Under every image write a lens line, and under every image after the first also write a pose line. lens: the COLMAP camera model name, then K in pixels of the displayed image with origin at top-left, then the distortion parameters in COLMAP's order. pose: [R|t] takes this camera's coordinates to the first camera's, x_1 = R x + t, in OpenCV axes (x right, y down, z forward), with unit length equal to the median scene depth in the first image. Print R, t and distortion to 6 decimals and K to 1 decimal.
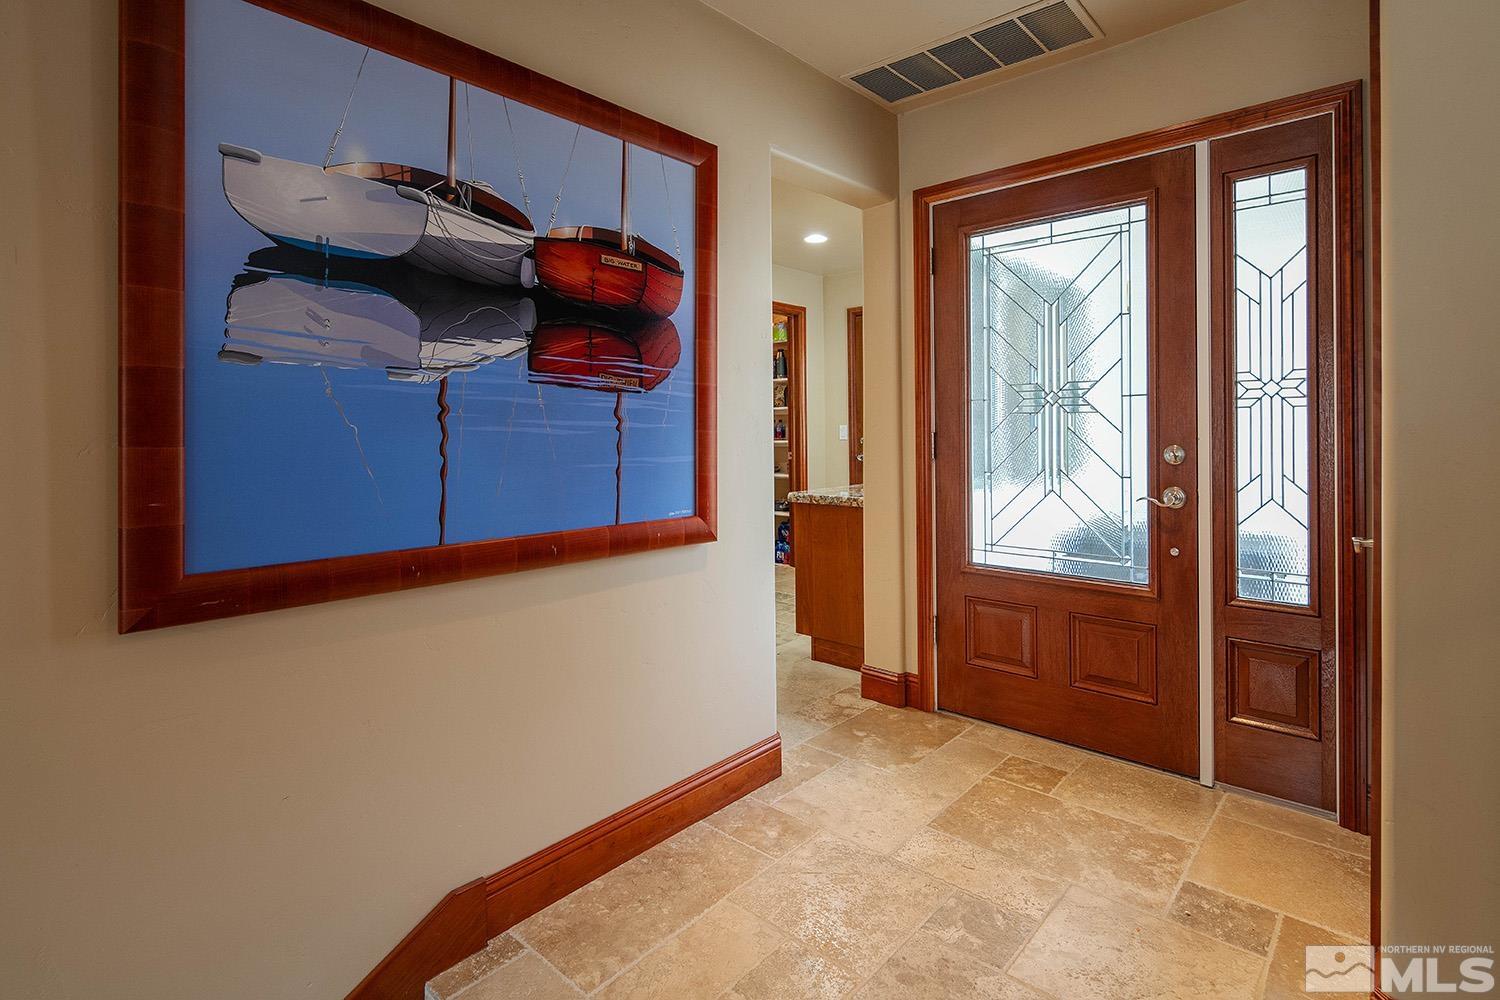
lens RADIAL K [[730.7, 0, 745.0], [0, 730.7, 434.4], [0, 0, 1]] dist [0.004165, -0.005677]
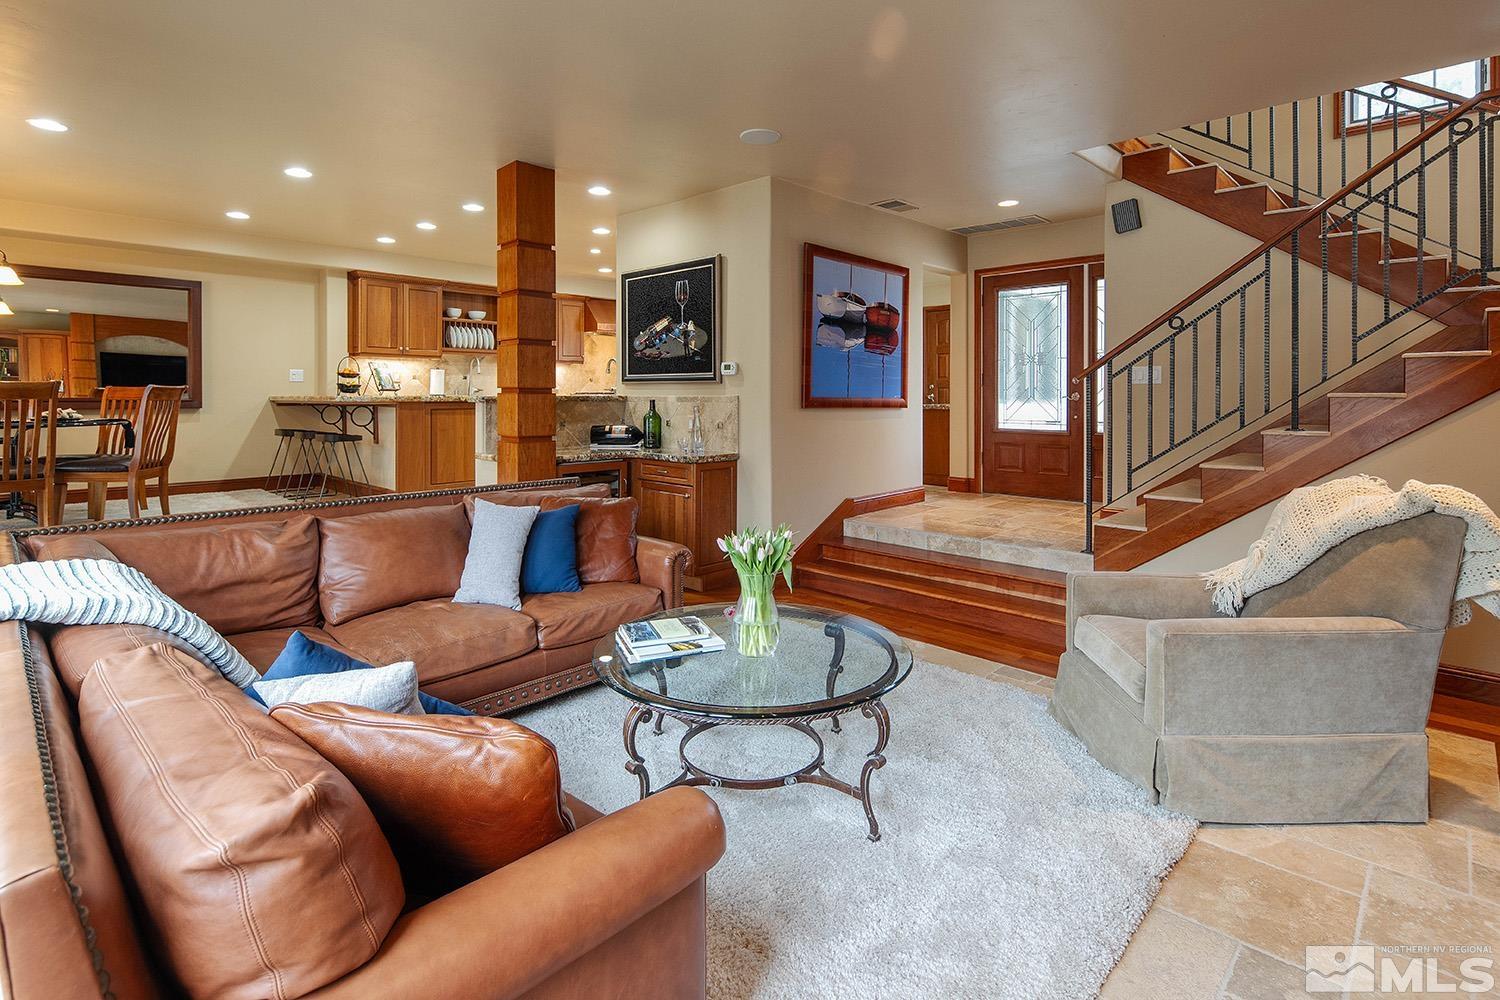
lens RADIAL K [[734.0, 0, 745.0], [0, 734.0, 402.6], [0, 0, 1]] dist [0.008277, -0.006947]
pose [[0.999663, 0.009065, -0.024332, -0.607167], [-0.009043, 0.999959, 0.001045, 0.130080], [0.024340, -0.000824, 0.999703, -1.878969]]
